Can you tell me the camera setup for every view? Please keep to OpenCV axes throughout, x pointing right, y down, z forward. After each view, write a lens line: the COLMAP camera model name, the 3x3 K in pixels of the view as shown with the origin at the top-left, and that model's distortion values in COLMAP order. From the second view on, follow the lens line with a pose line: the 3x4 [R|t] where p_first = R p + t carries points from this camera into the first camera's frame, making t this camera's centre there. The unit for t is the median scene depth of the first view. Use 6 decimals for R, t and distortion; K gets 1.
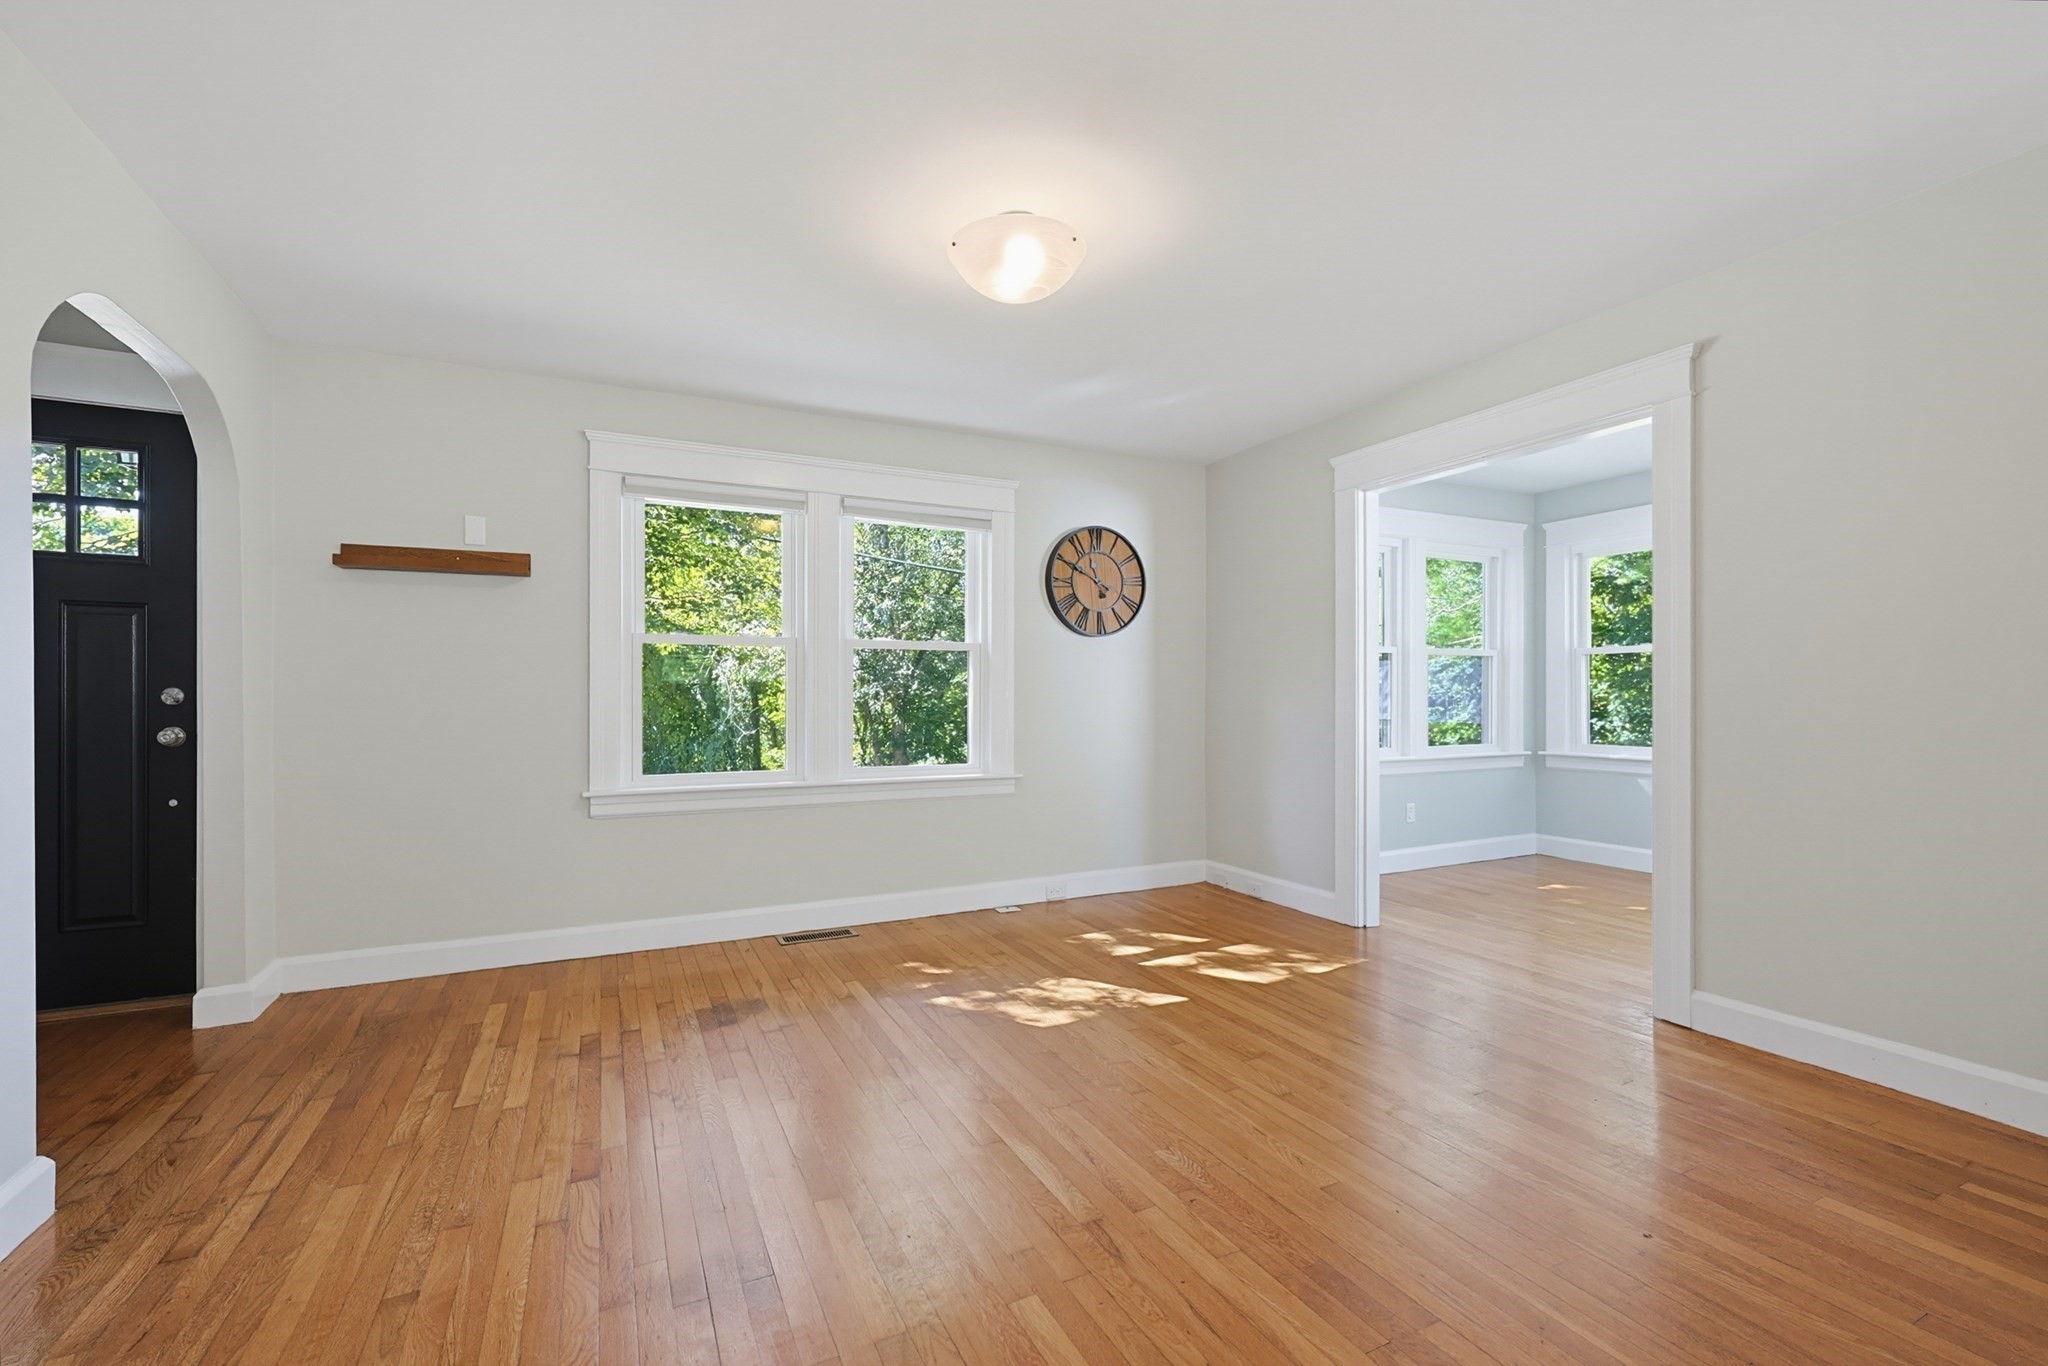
lens RADIAL K [[886.0, 0, 1014.6], [0, 886.0, 687.0], [0, 0, 1]] dist [0.001540, 0.000574]
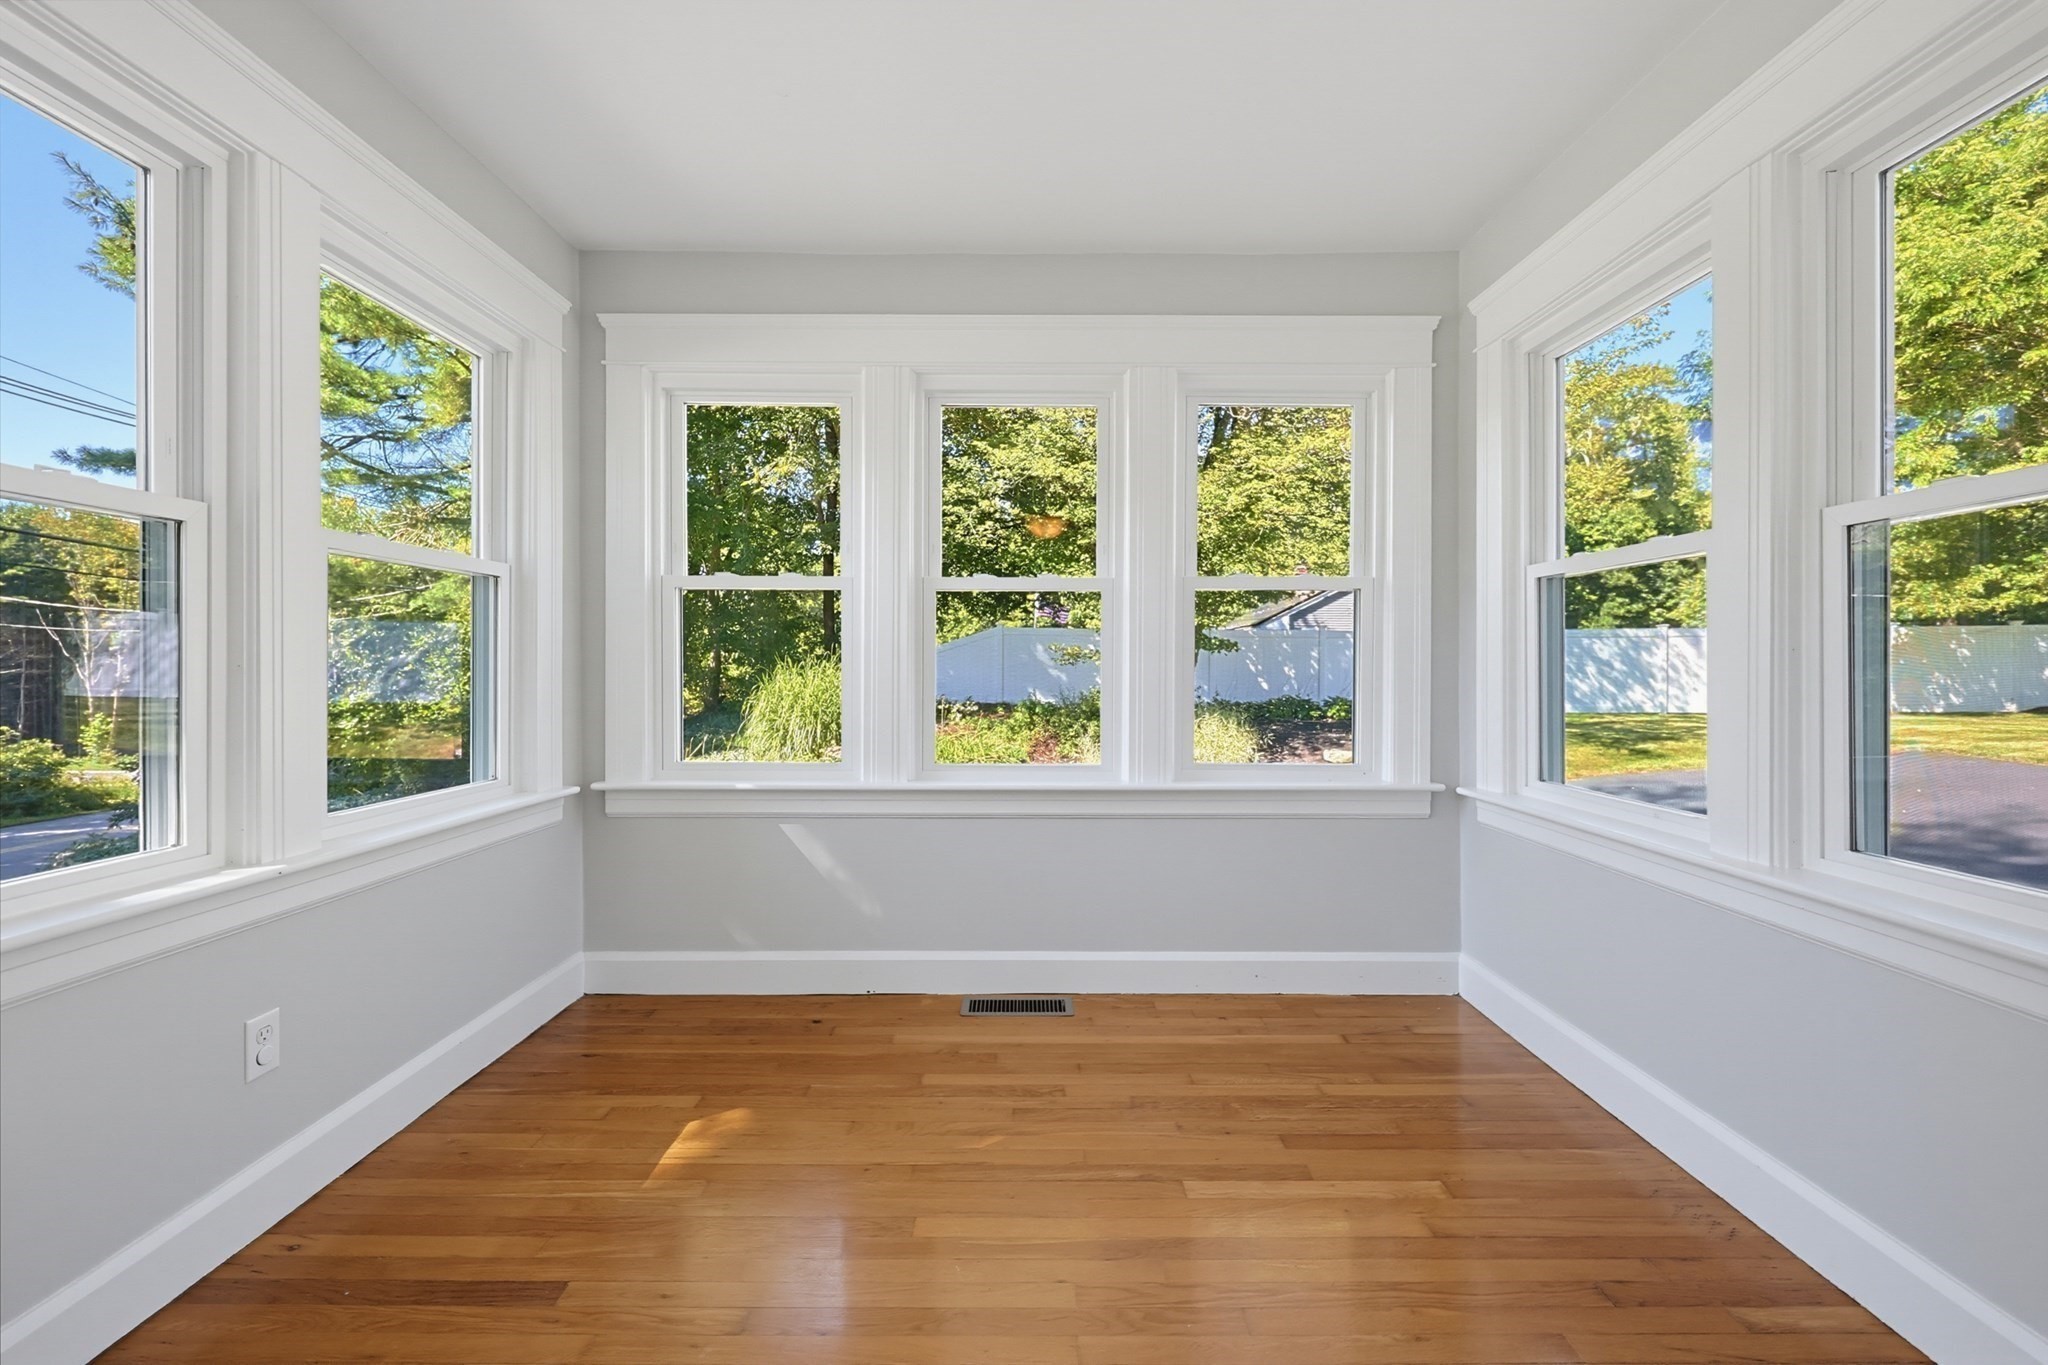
lens RADIAL K [[864.9, 0, 1018.4], [0, 864.9, 676.1], [0, 0, 1]] dist [0.002063, 0.000270]
pose [[0.434552, -0.007268, 0.900617, 0.261582], [-0.009564, 0.999874, 0.012684, 0.005711], [-0.900596, -0.014126, 0.434428, 0.571472]]
